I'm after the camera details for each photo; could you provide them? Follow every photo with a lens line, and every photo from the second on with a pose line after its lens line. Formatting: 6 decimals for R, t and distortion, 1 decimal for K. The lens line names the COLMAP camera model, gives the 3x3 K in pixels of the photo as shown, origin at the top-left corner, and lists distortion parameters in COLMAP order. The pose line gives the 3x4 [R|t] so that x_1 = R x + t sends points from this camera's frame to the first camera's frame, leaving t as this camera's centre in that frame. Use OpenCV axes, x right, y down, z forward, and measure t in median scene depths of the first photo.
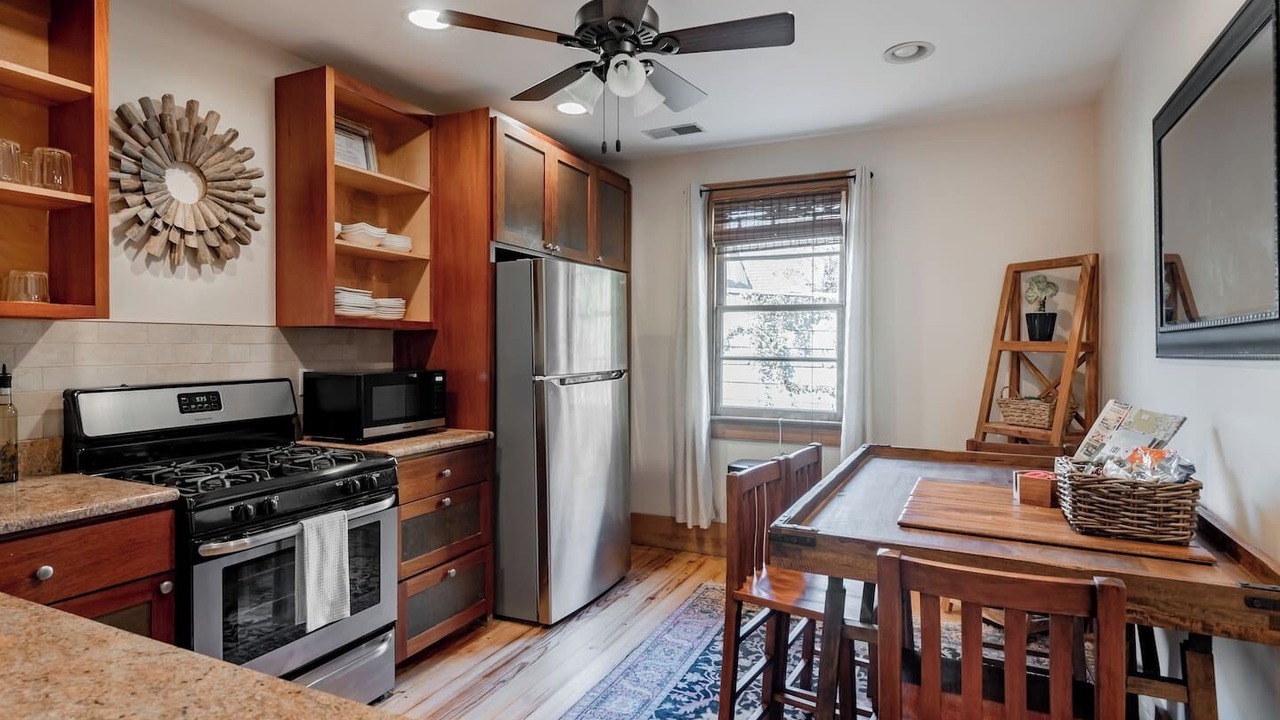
lens RADIAL K [[581.6, 0, 643.5], [0, 581.6, 345.5], [0, 0, 1]] dist [0.039927, -0.023189]
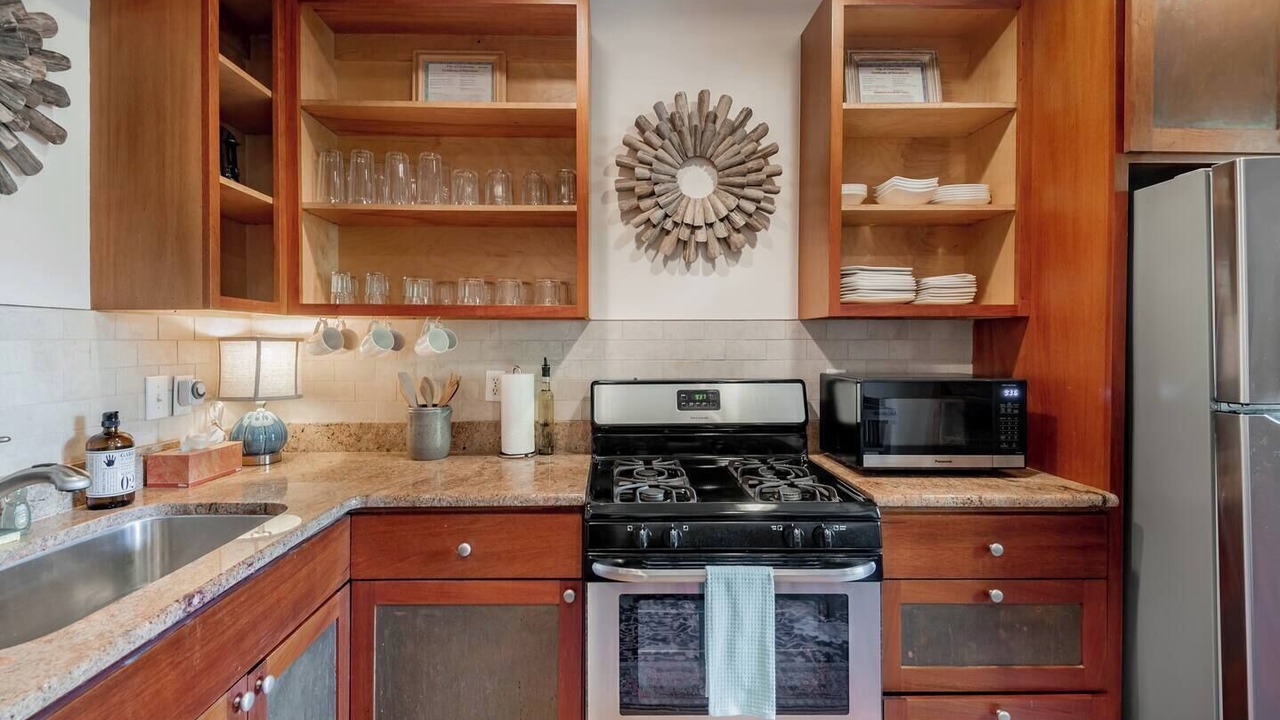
lens RADIAL K [[581.6, 0, 643.5], [0, 581.6, 345.5], [0, 0, 1]] dist [0.039927, -0.023189]
pose [[0.446485, 0.003272, -0.894785, 0.058336], [0.003193, 0.999981, 0.005250, 0.000905], [0.894786, -0.005201, 0.446466, 0.455233]]
